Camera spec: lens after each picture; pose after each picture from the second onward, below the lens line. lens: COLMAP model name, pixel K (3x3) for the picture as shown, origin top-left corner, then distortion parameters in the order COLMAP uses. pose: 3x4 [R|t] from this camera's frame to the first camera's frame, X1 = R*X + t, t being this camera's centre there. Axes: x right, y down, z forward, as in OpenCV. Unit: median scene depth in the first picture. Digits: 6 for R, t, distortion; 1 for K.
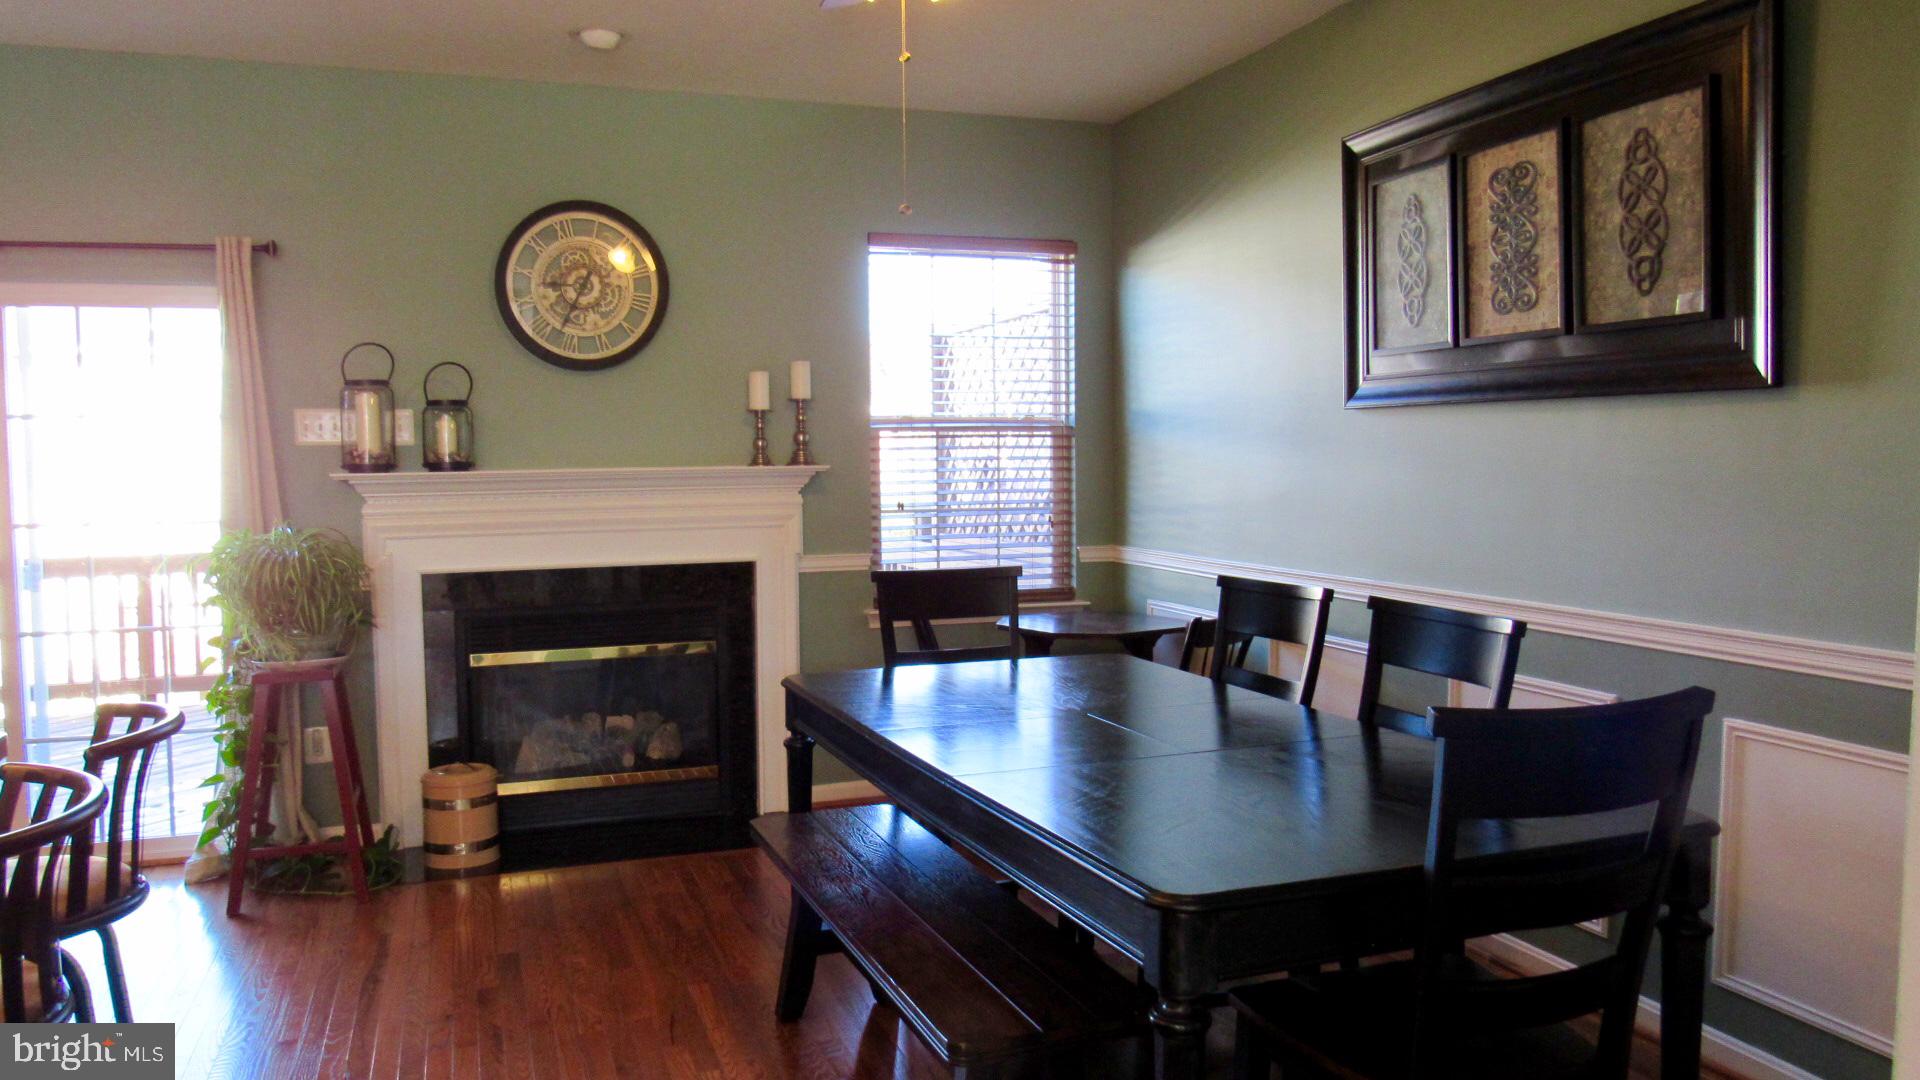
lens RADIAL K [[1387.4, 0, 960.8], [0, 1387.4, 526.8], [0, 0, 1]] dist [-0.020080, 0.009298]
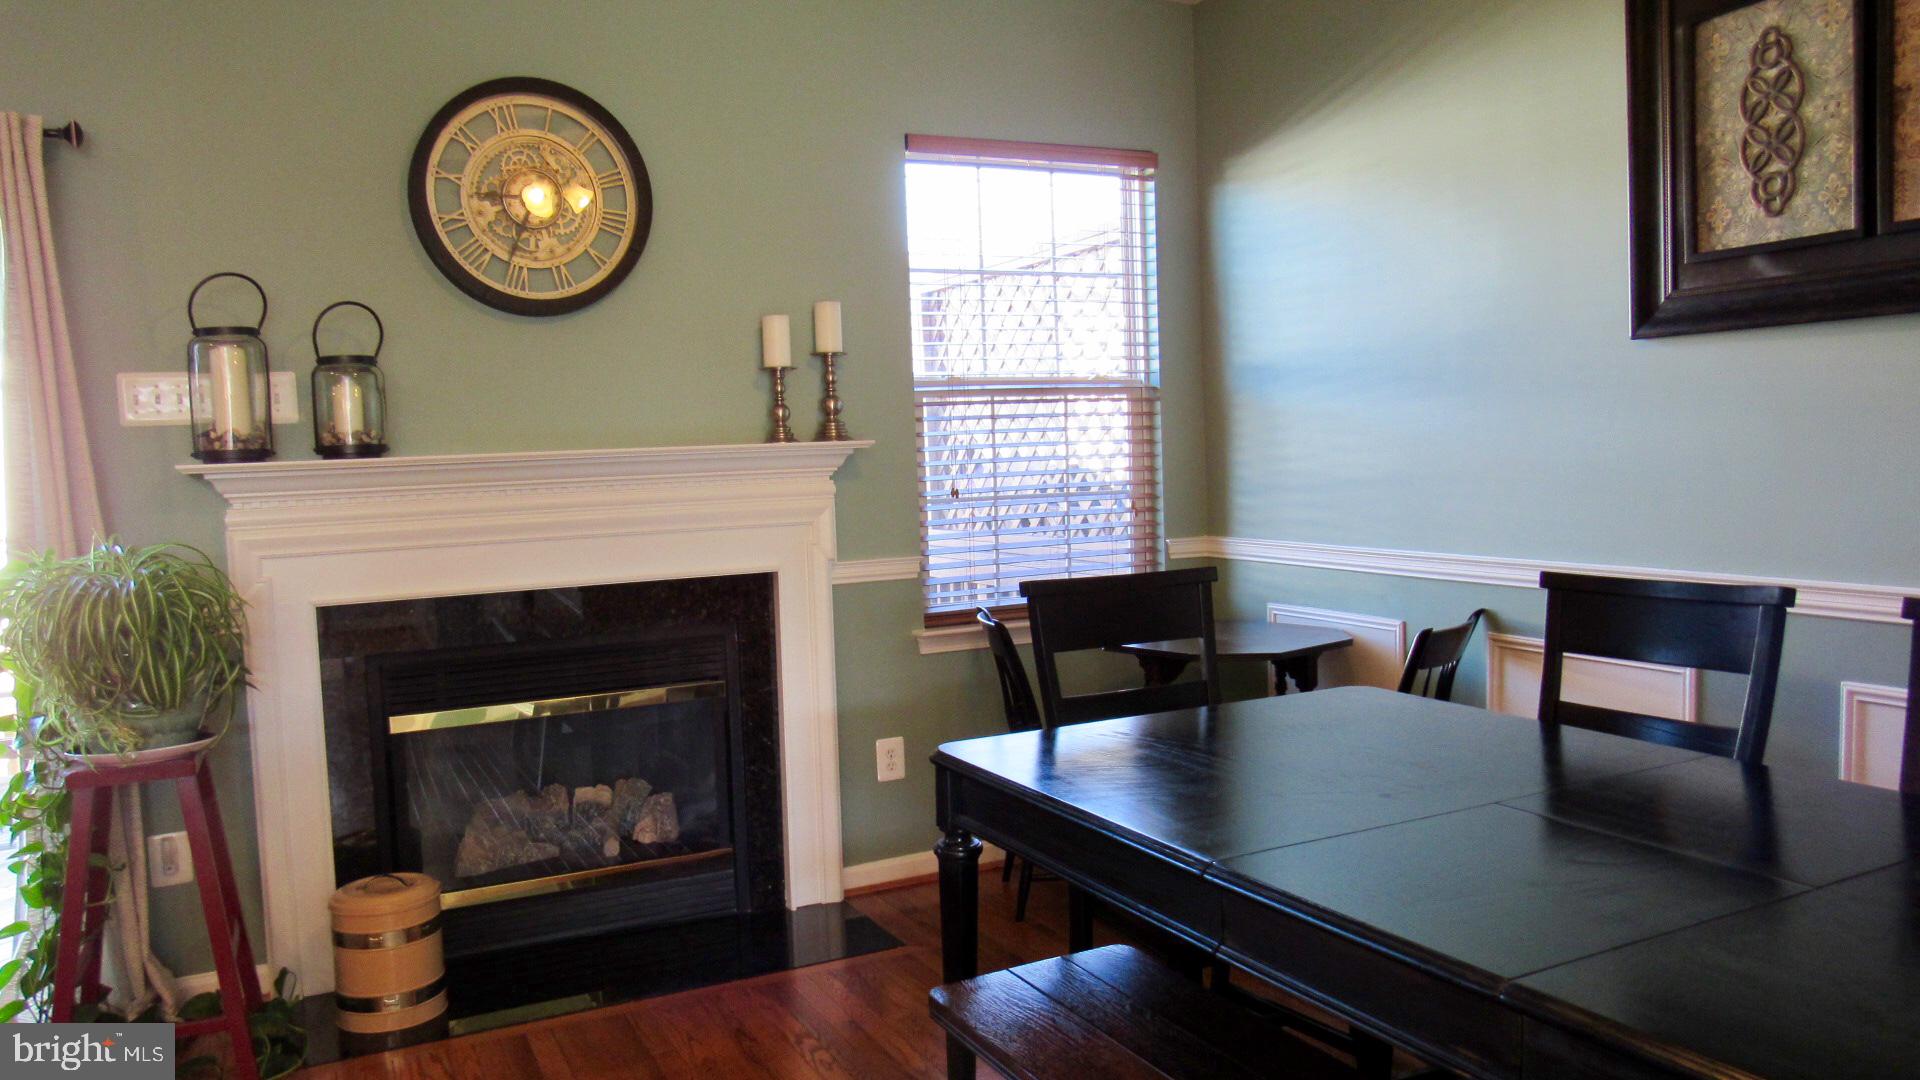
lens RADIAL K [[1387.4, 0, 953.3], [0, 1387.4, 533.2], [0, 0, 1]] dist [-0.020080, 0.009298]
pose [[0.994424, -0.030566, 0.100926, -0.138909], [0.029913, 0.999521, 0.007978, 0.001188], [-0.101121, -0.004914, 0.994862, 0.272349]]
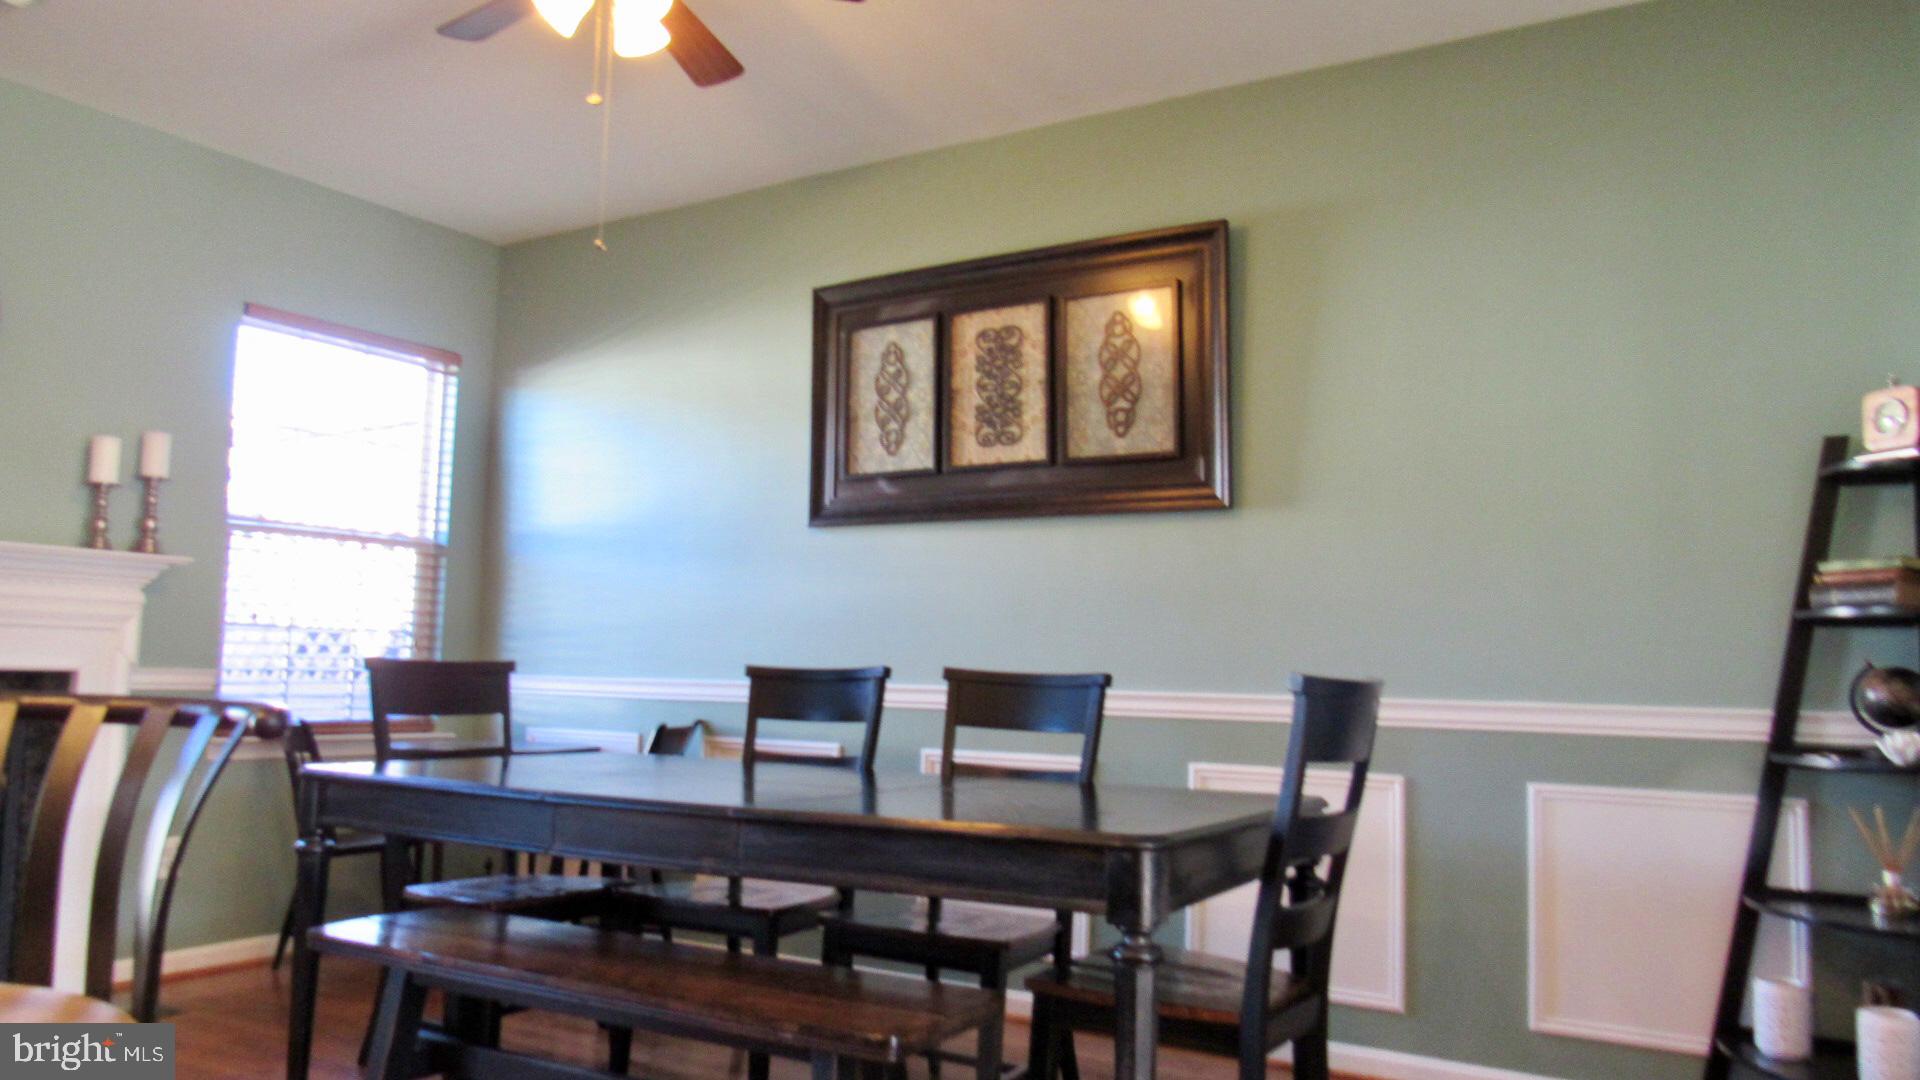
lens RADIAL K [[1387.4, 0, 974.9], [0, 1387.4, 510.9], [0, 0, 1]] dist [-0.020080, 0.009298]
pose [[0.777332, 0.097066, 0.621557, -0.266518], [0.008098, 0.986399, -0.164168, 0.073044], [-0.629039, 0.132647, 0.765973, 0.068418]]
